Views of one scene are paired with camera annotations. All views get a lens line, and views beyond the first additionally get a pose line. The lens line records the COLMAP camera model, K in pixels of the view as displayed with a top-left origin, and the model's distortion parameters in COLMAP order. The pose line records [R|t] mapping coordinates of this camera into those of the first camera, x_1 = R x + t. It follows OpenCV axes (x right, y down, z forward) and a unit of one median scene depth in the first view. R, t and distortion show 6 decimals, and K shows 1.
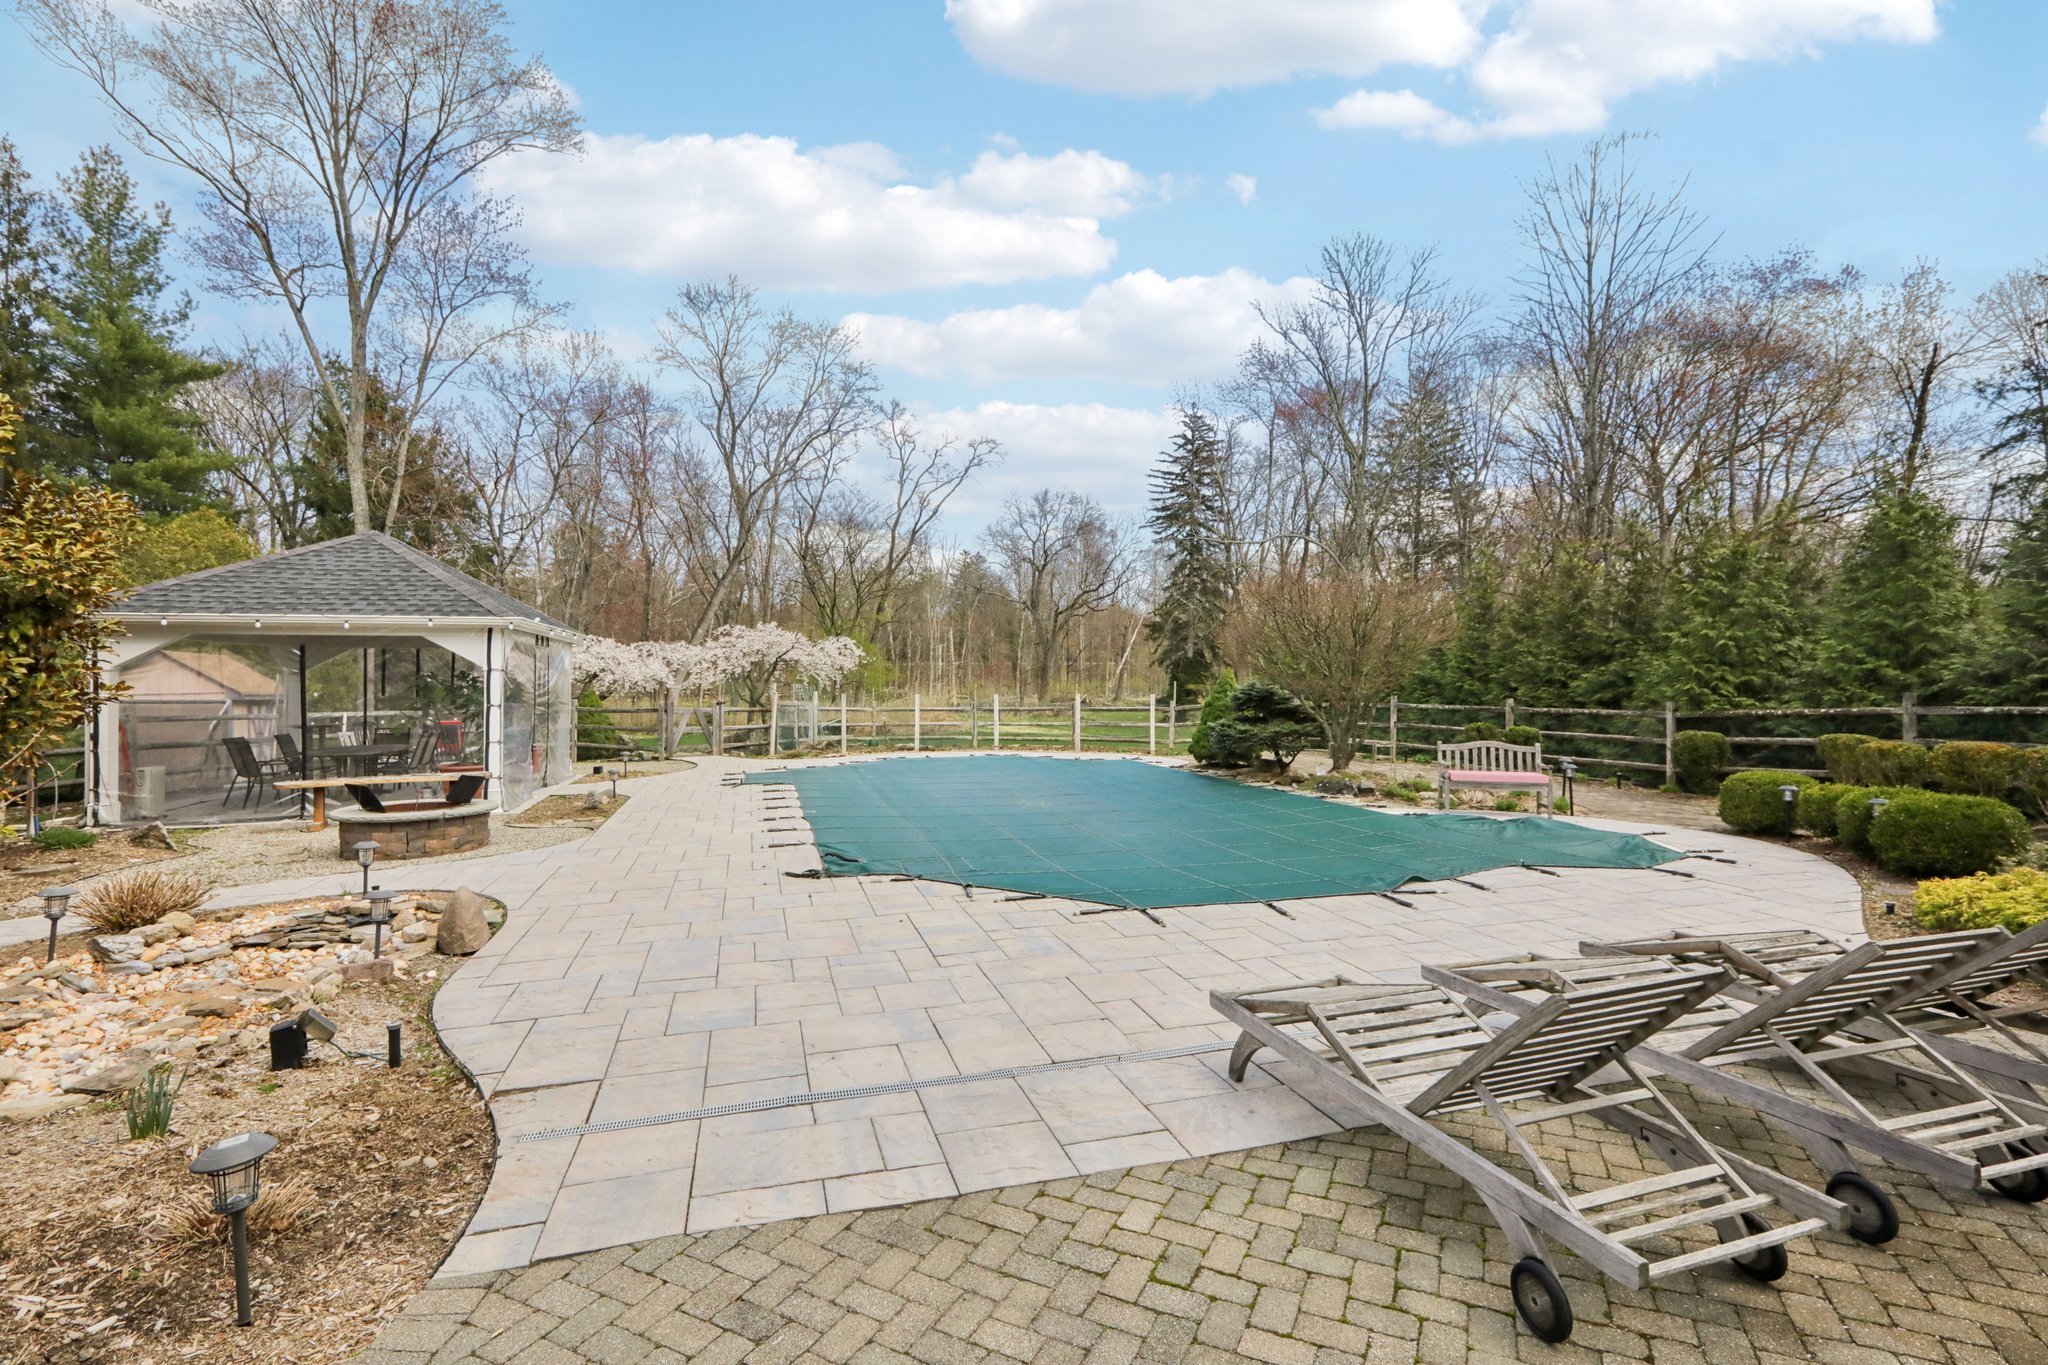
lens RADIAL K [[928.3, 0, 1023.0], [0, 928.3, 691.1], [0, 0, 1]] dist [0.001477, 0.002575]
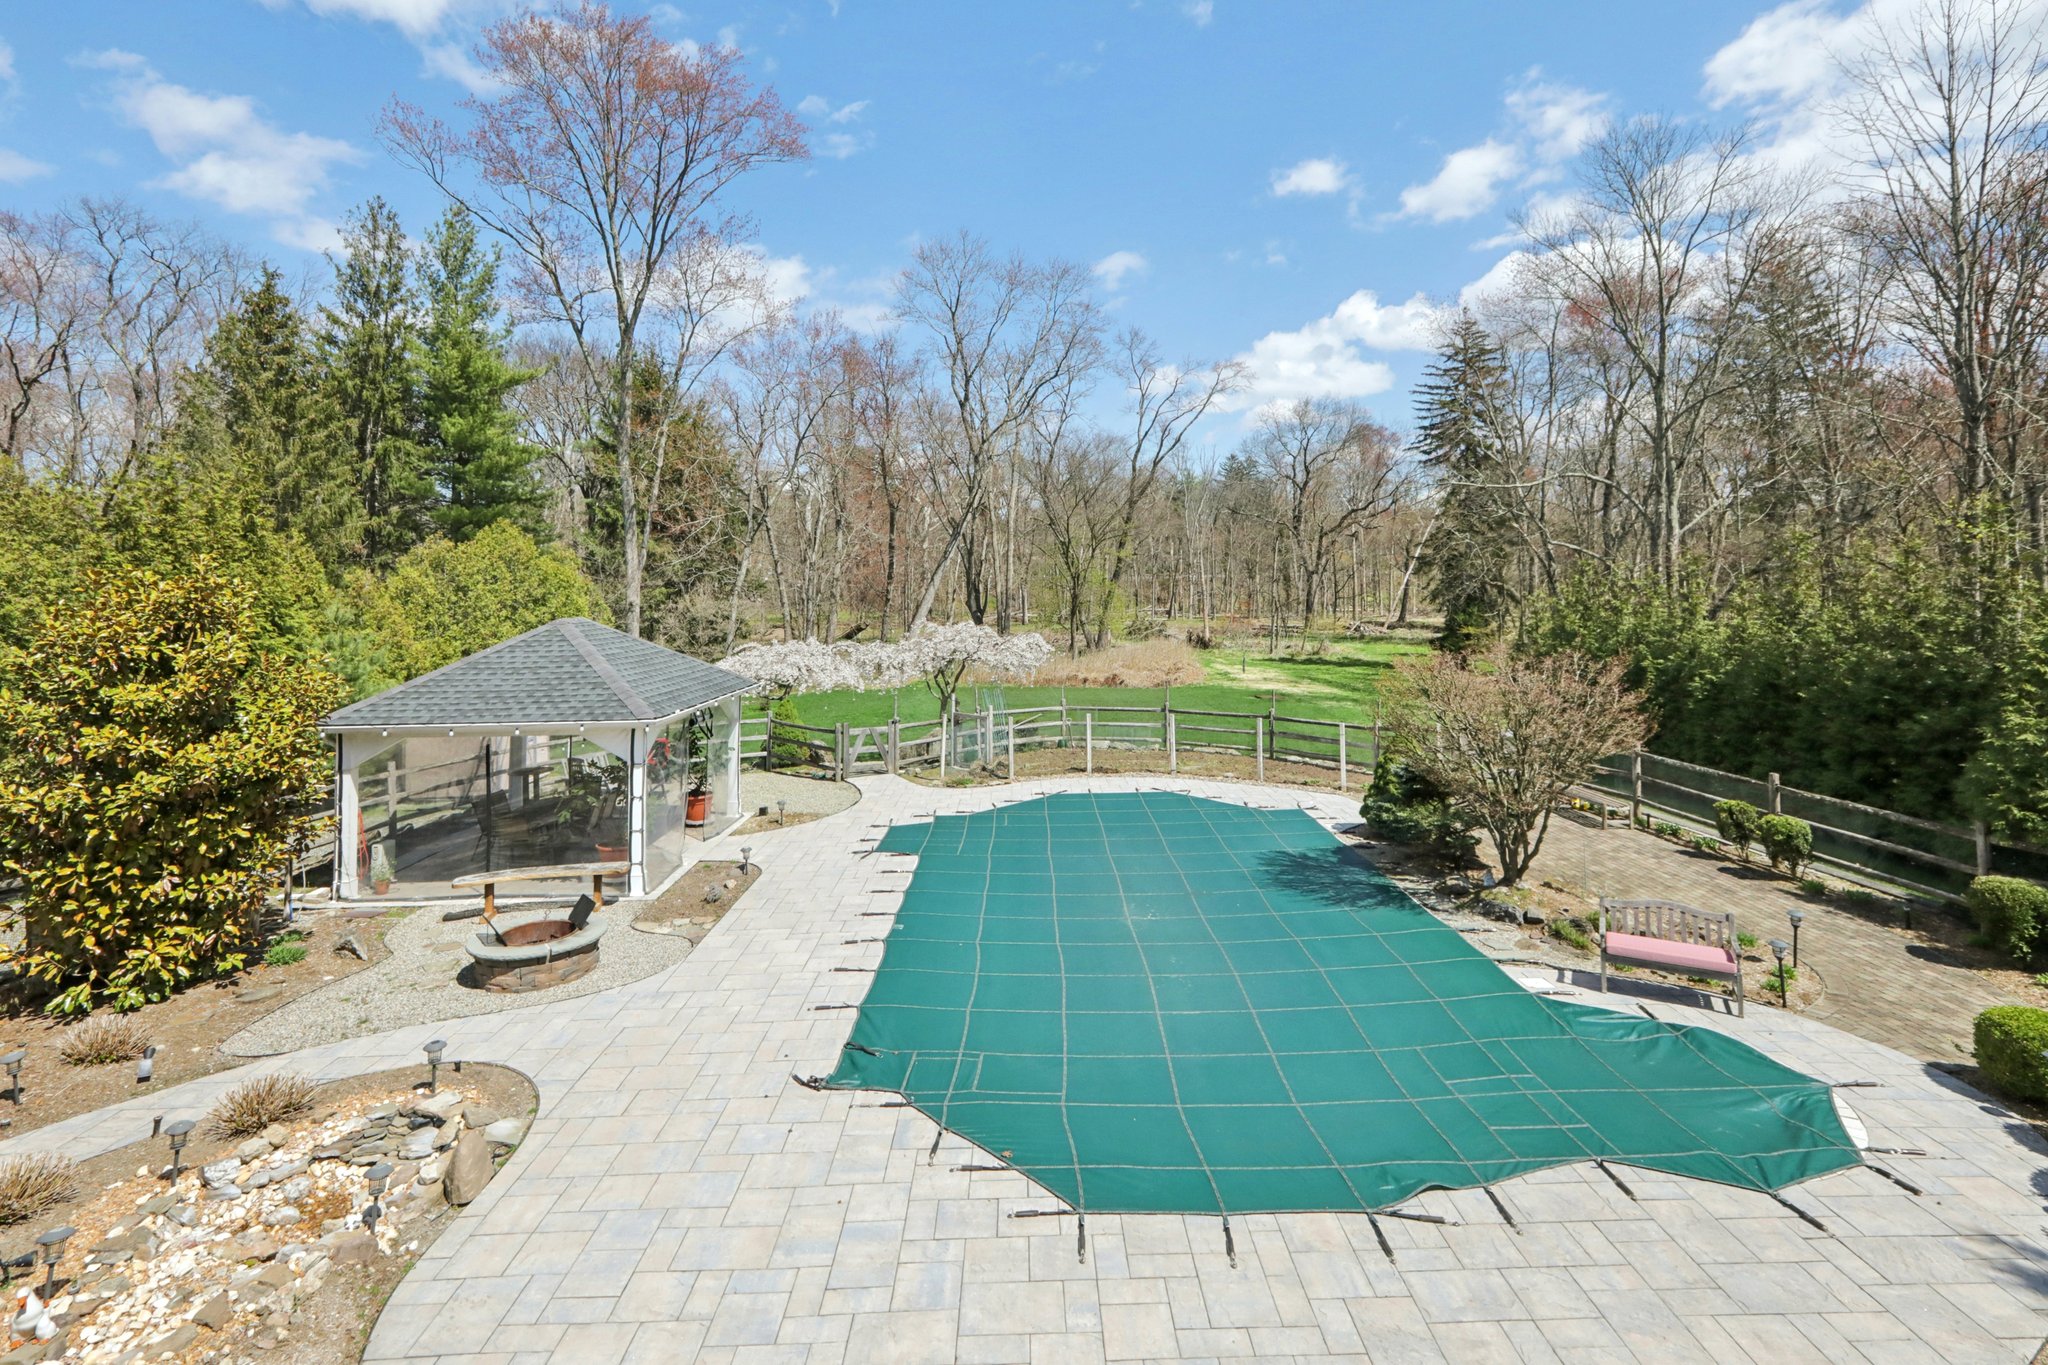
lens RADIAL K [[984.4, 0, 1039.6], [0, 984.4, 552.2], [0, 0, 1]] dist [0.005194, 0.002113]
pose [[0.964927, -0.018661, -0.261853, 0.082450], [0.006963, 0.998939, -0.045533, -0.090447], [0.262425, 0.042113, 0.964033, -0.002941]]
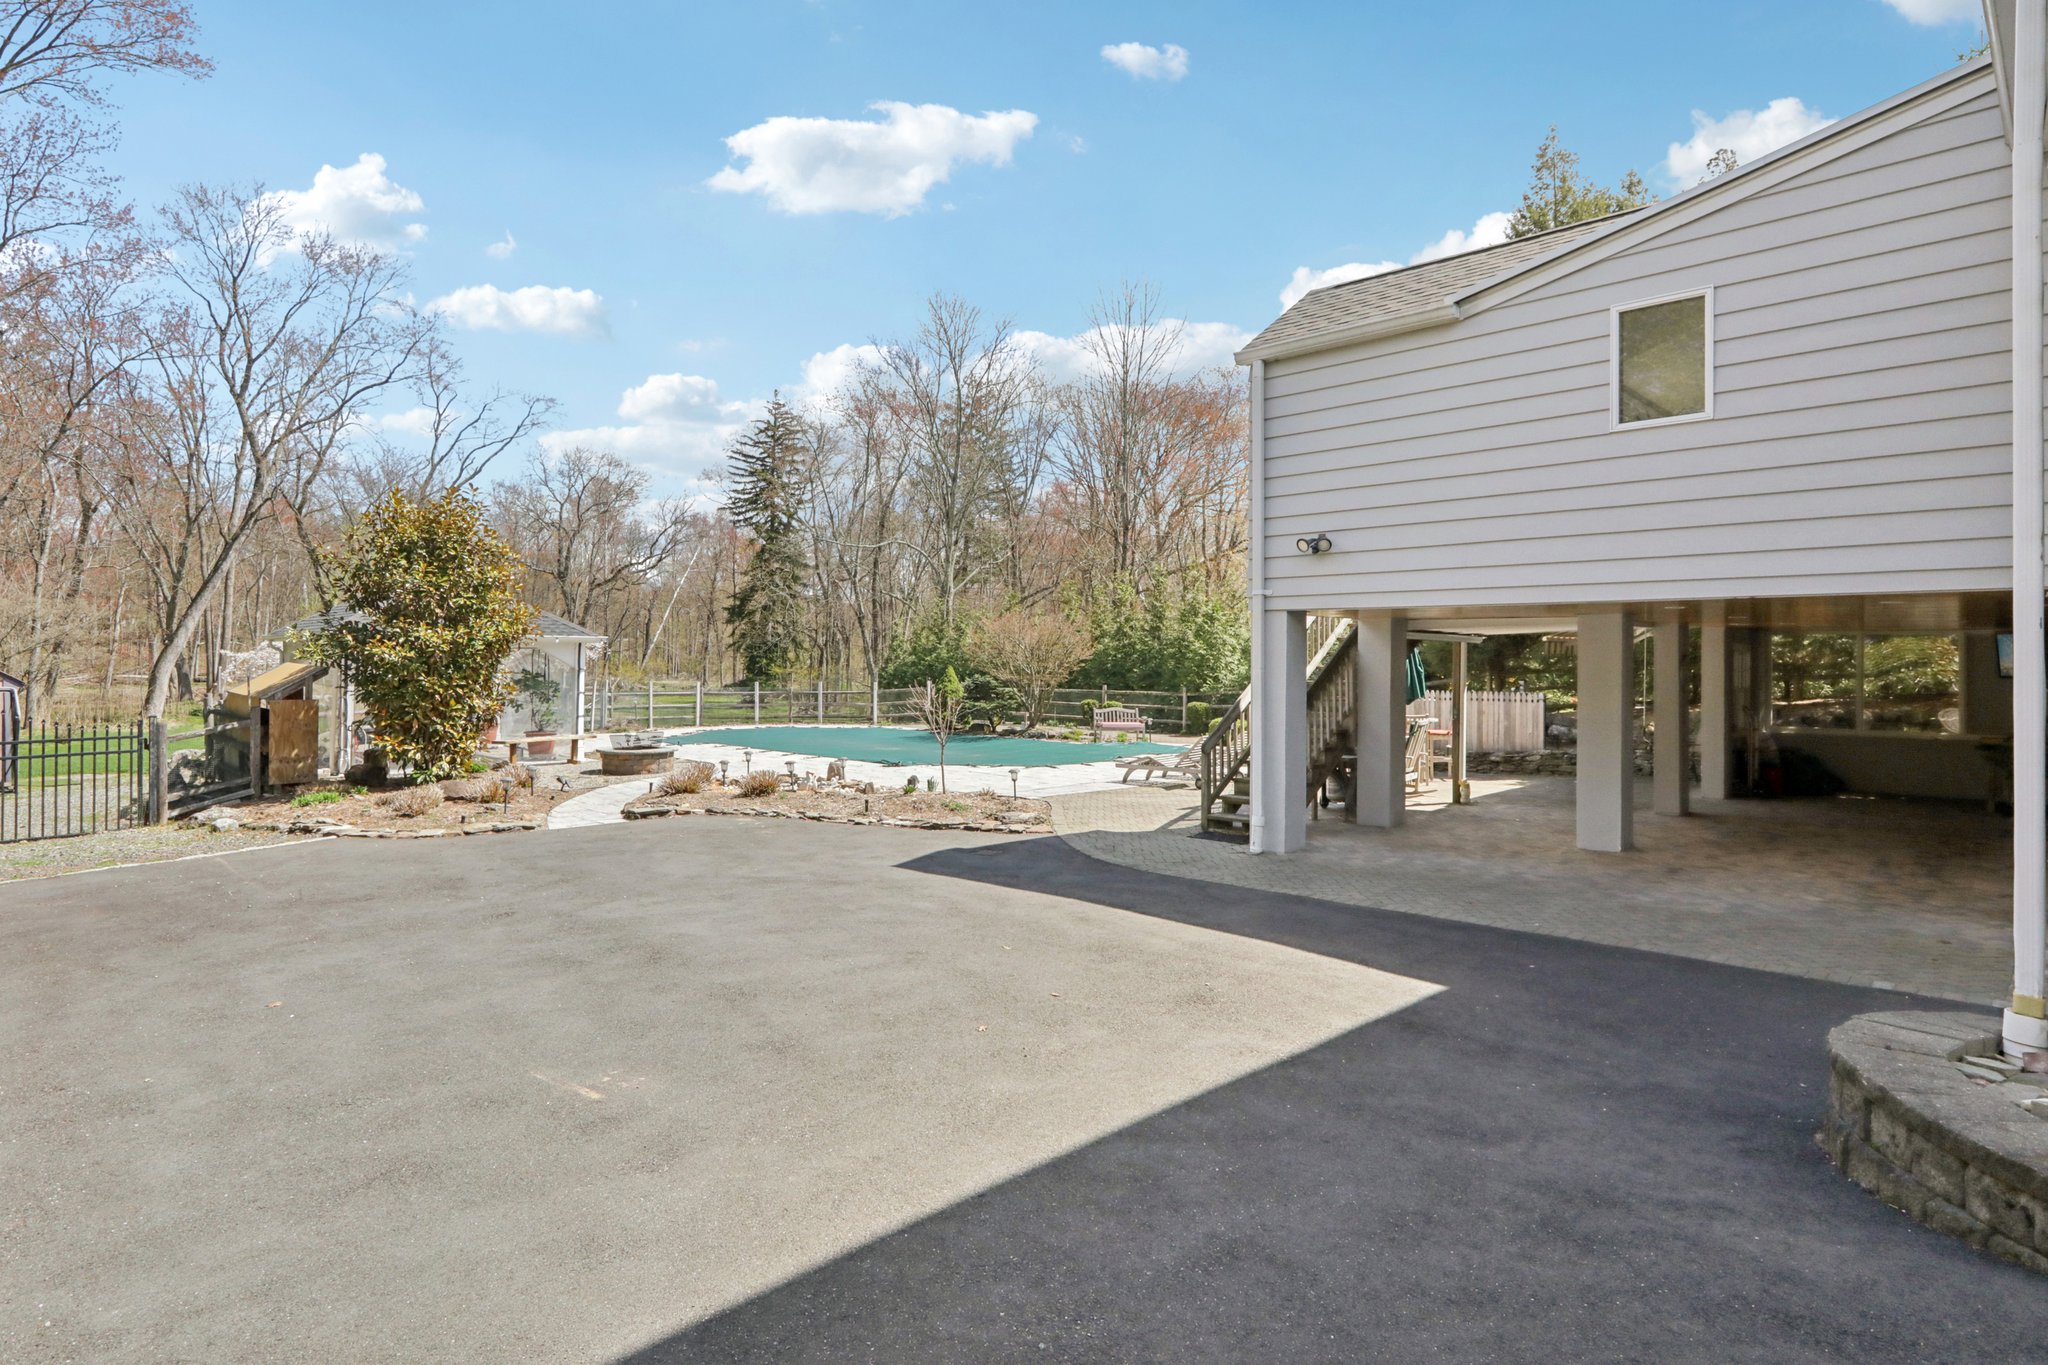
lens RADIAL K [[1078.0, 0, 1022.1], [0, 1078.0, 688.6], [0, 0, 1]] dist [-0.003517, -0.000223]
pose [[0.881842, -0.002801, 0.471537, -0.321384], [-0.004263, 0.999894, 0.013911, -0.007788], [-0.471526, -0.014278, 0.881736, -0.396970]]
